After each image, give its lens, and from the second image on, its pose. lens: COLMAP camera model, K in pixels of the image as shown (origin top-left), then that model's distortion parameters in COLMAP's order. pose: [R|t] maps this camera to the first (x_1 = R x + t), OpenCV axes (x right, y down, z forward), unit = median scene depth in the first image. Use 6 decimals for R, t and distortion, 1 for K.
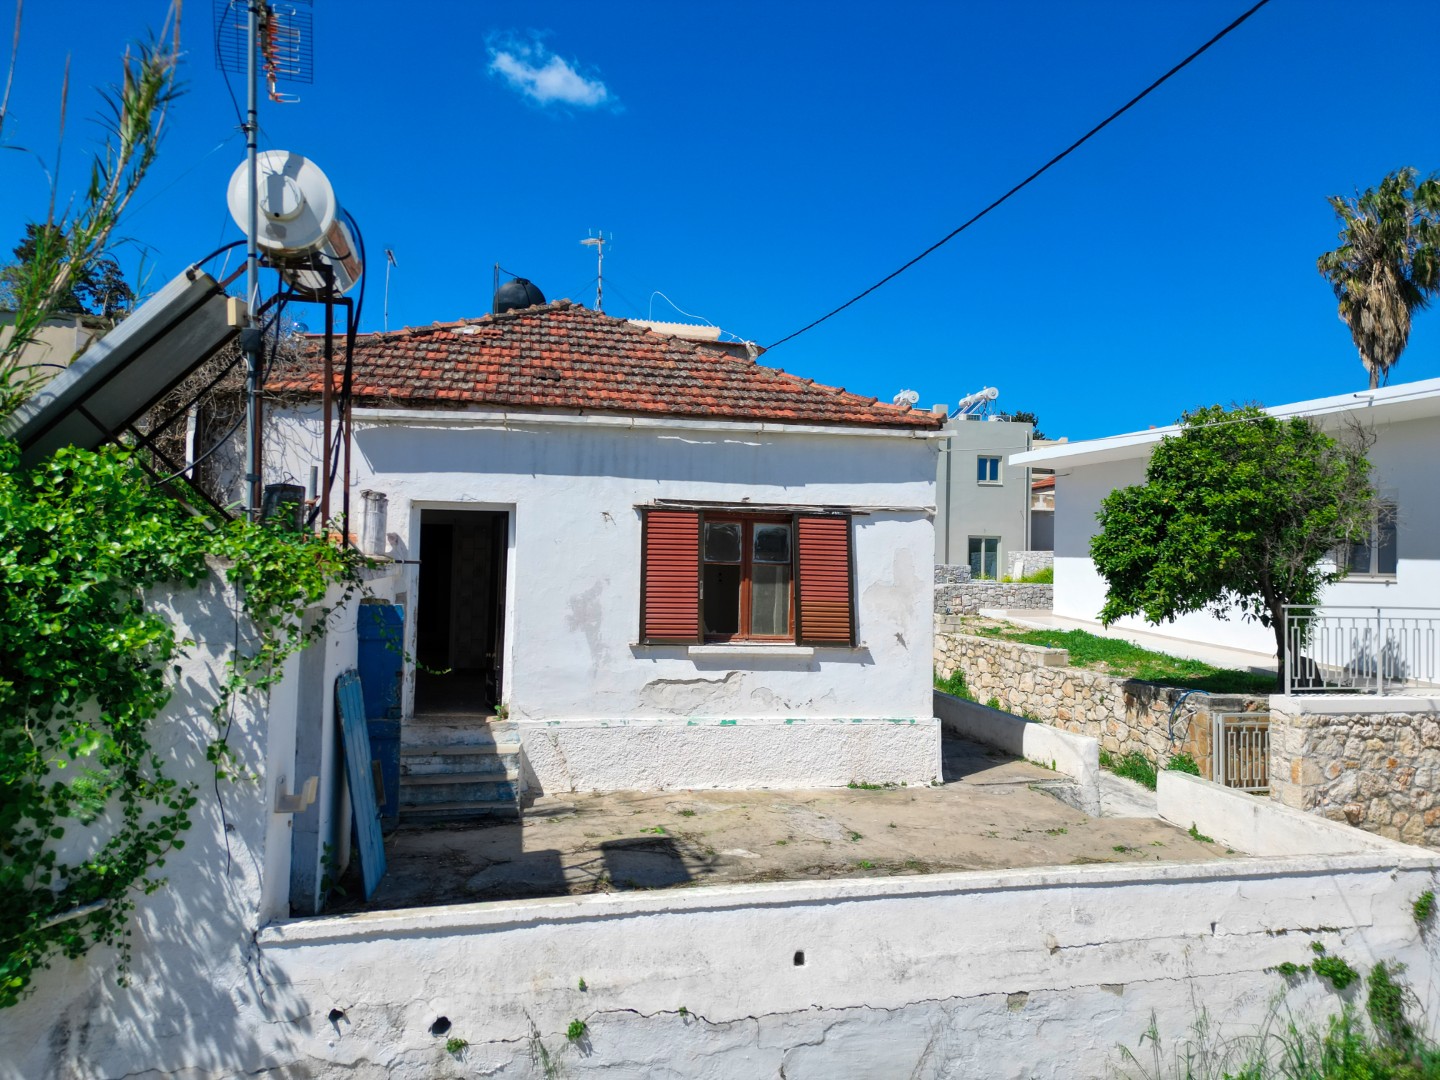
lens RADIAL K [[1002.5, 0, 720.0], [0, 1002.5, 540.0], [0, 0, 1]] dist [0.068573, -0.057907]
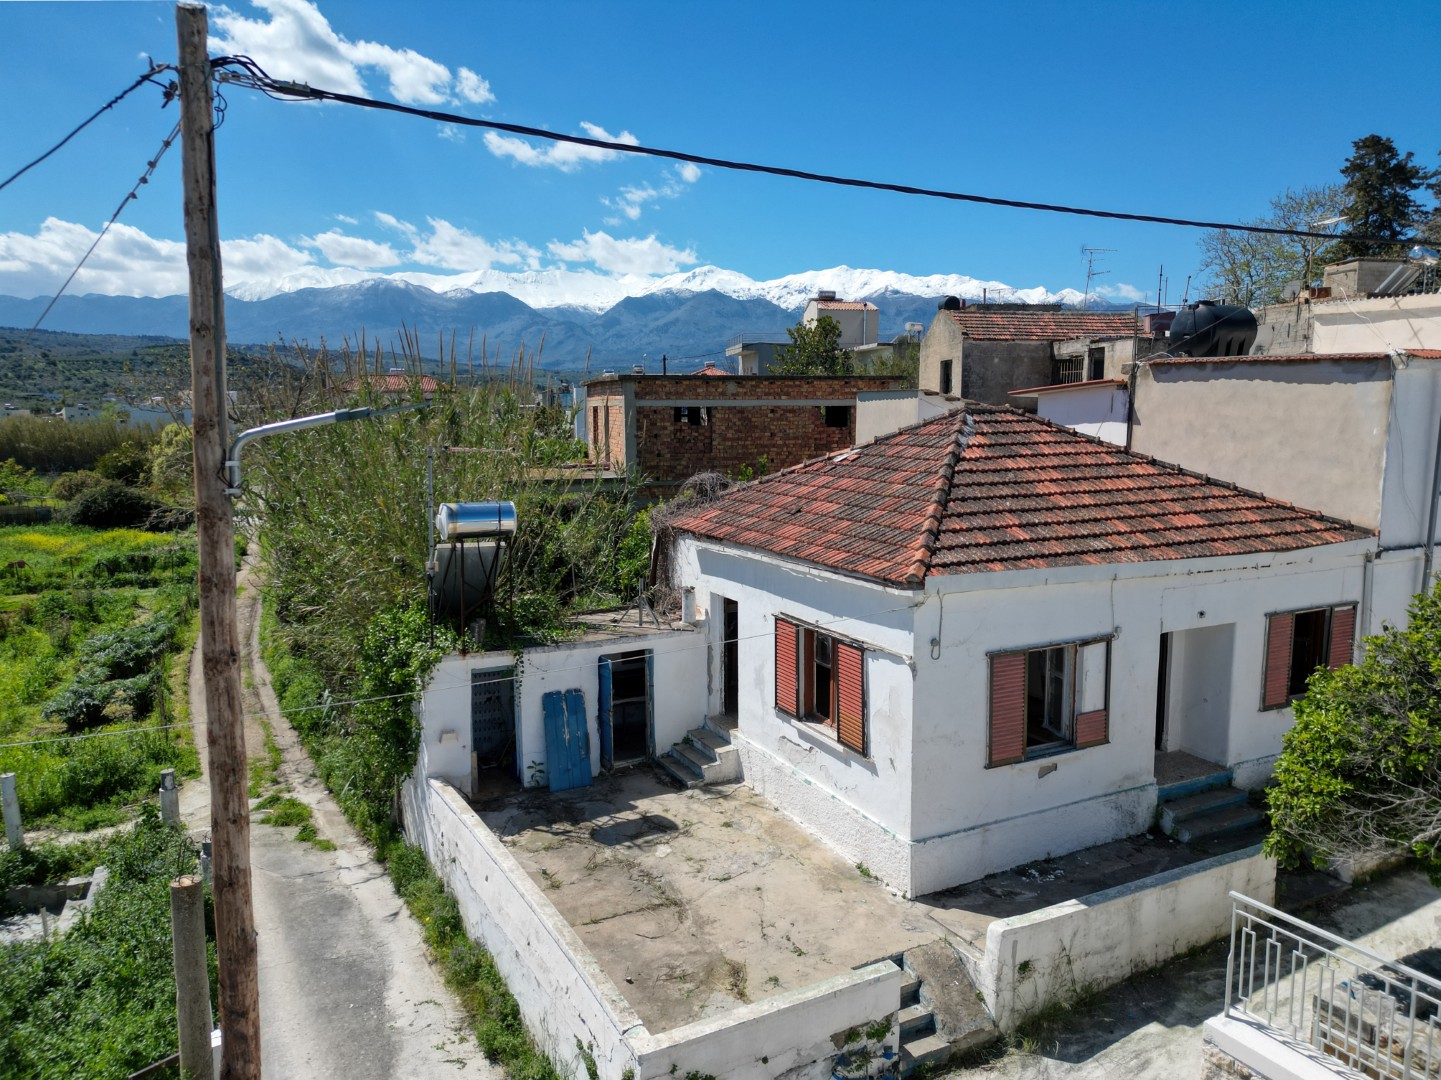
lens RADIAL K [[1003.2, 0, 720.5], [0, 1003.2, 540.0], [0, 0, 1]] dist [0.068573, -0.057907]
pose [[0.253426, 0.102381, -0.961922, 1.271051], [0.036781, 0.992645, 0.115341, -0.309155], [0.966655, -0.064611, 0.247797, 0.567833]]
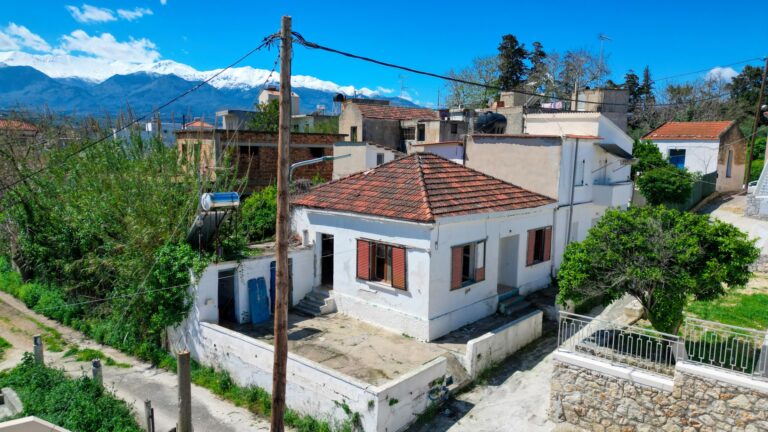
lens RADIAL K [[532.3, 0, 384.0], [0, 532.3, 216.0], [0, 0, 1]] dist [0.093336, -0.106310]
pose [[0.579575, 0.092903, -0.809606, 1.439409], [0.018245, 0.991752, 0.126865, -0.339610], [0.814714, -0.088299, 0.573100, 0.033735]]
